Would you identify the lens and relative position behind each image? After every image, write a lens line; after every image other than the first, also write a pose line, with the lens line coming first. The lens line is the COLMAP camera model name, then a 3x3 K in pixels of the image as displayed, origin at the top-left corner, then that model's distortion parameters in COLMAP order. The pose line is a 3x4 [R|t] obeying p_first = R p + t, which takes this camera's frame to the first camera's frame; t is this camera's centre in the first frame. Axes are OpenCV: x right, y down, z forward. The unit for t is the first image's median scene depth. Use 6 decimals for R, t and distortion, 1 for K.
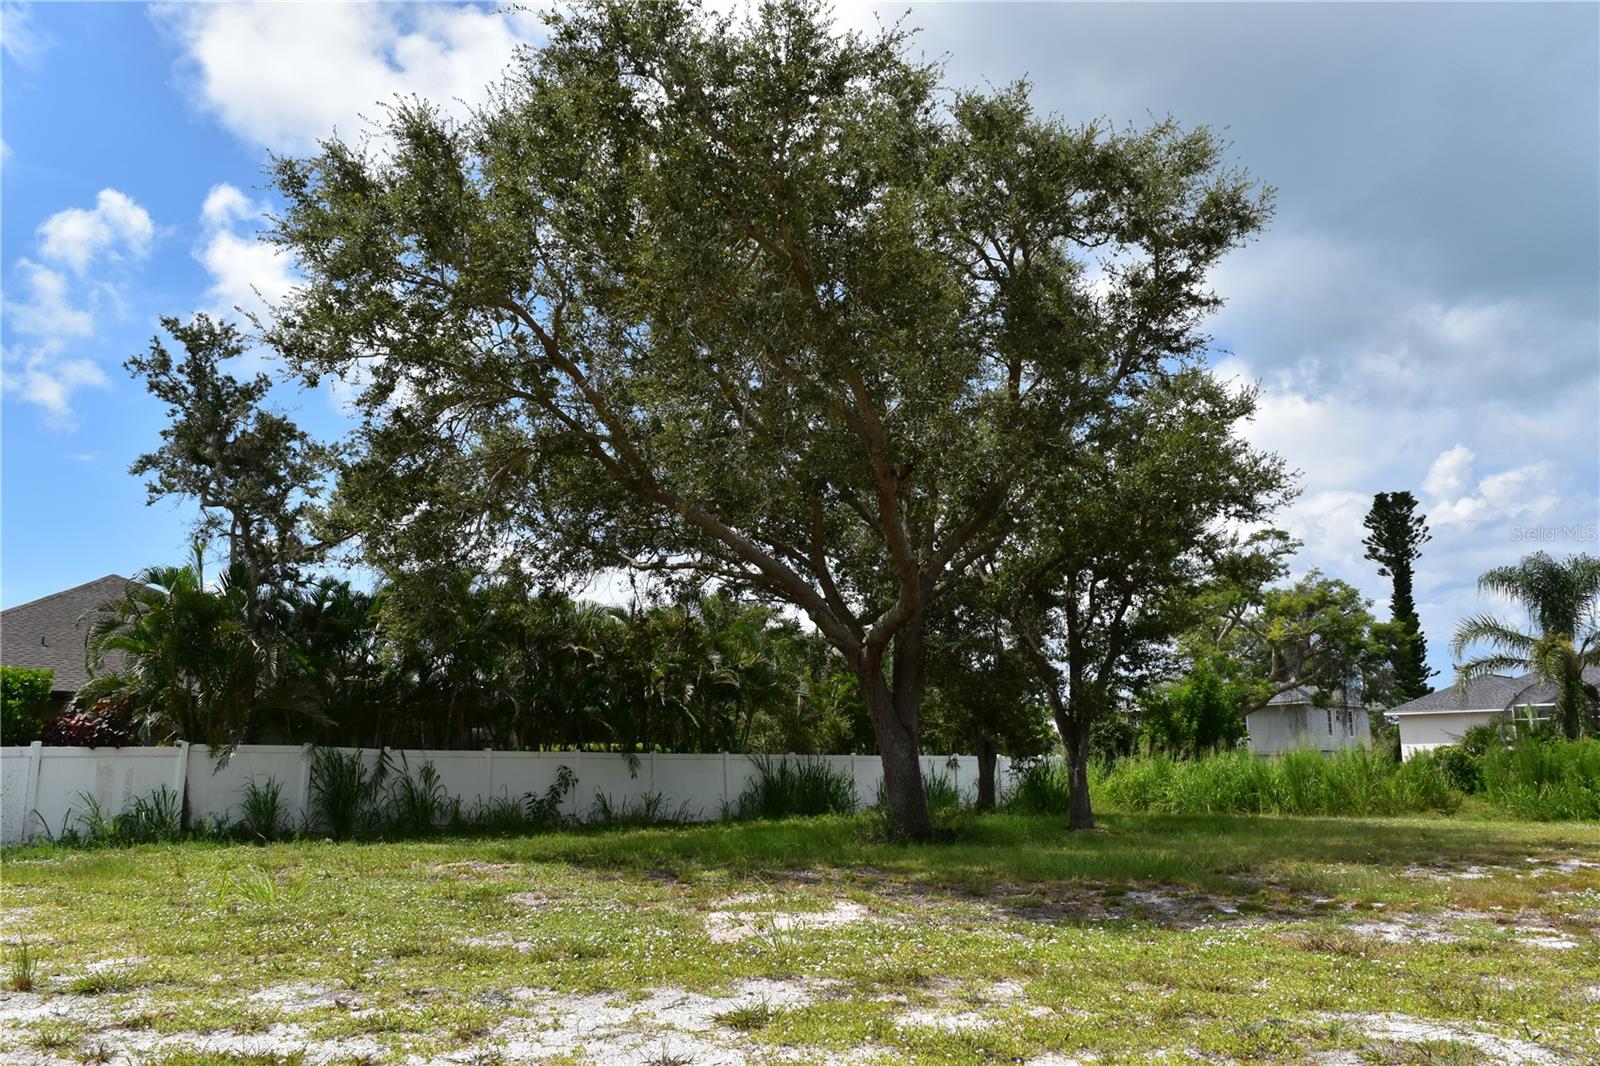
lens RADIAL K [[1278.6, 0, 808.4], [0, 1278.6, 527.8], [0, 0, 1]] dist [0.004771, 0.013023]
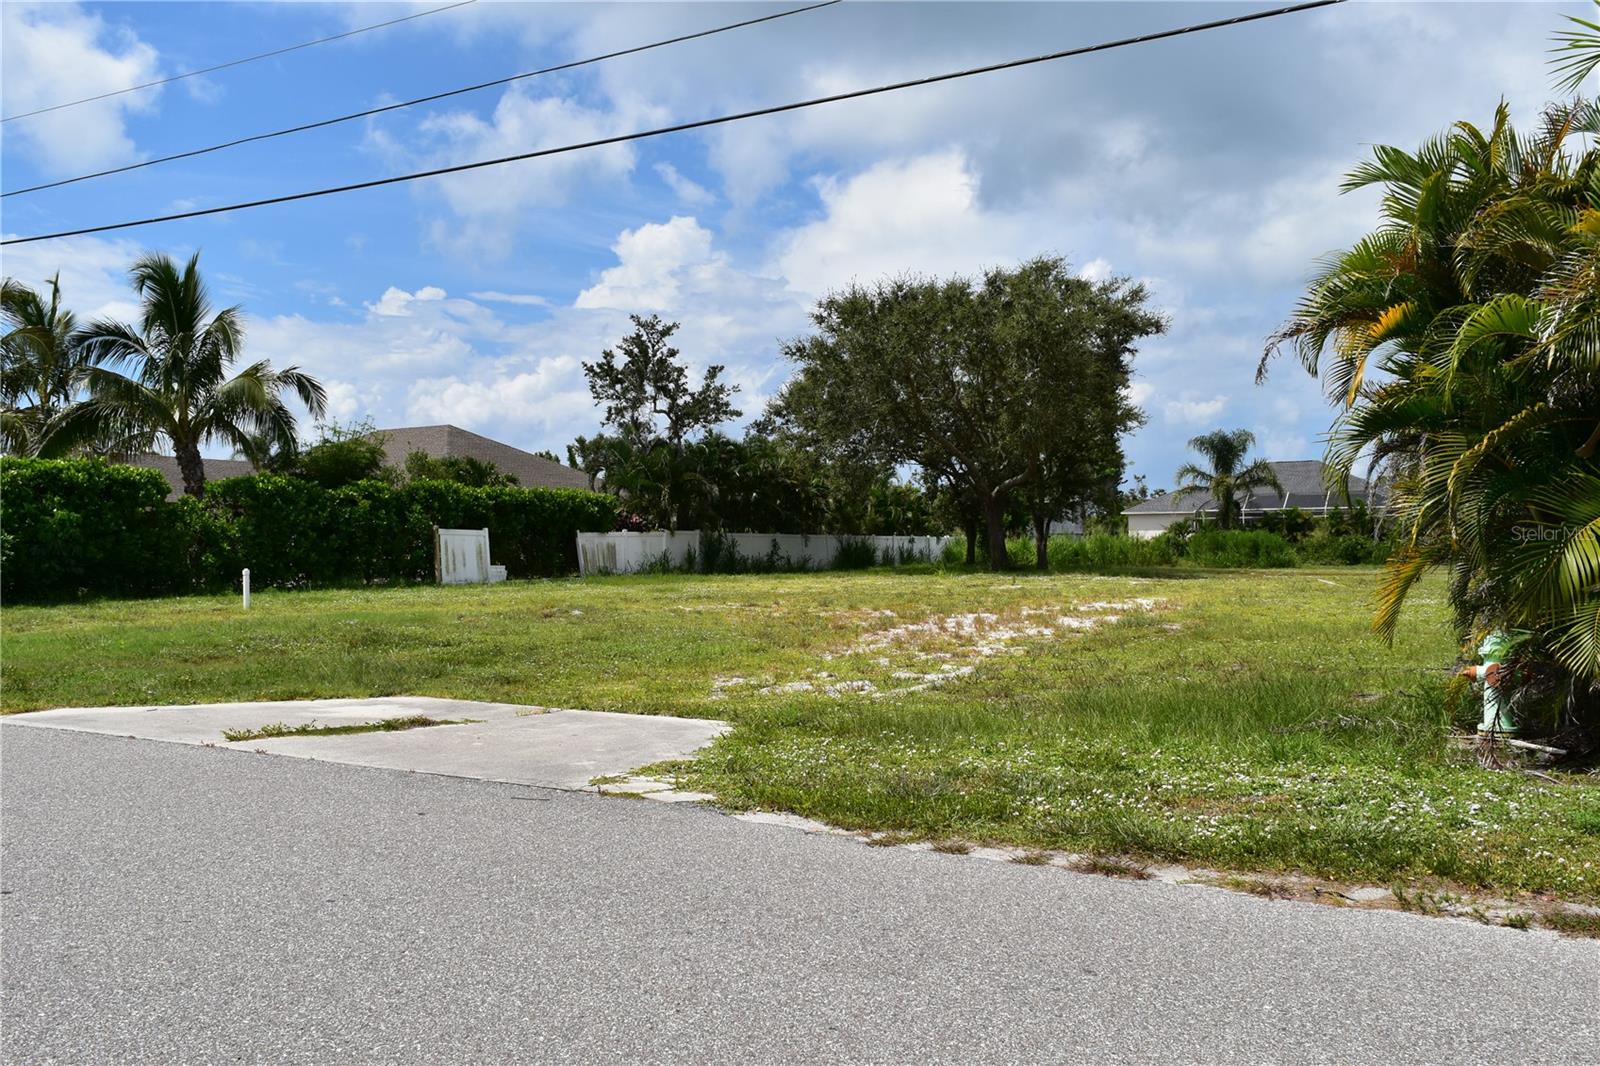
lens RADIAL K [[1278.6, 0, 793.4], [0, 1278.6, 536.1], [0, 0, 1]] dist [0.004771, 0.013023]
pose [[0.969225, 0.008095, 0.246042, -0.561595], [-0.052879, 0.982976, 0.175962, -0.143101], [-0.240429, -0.183558, 0.953153, -0.749446]]
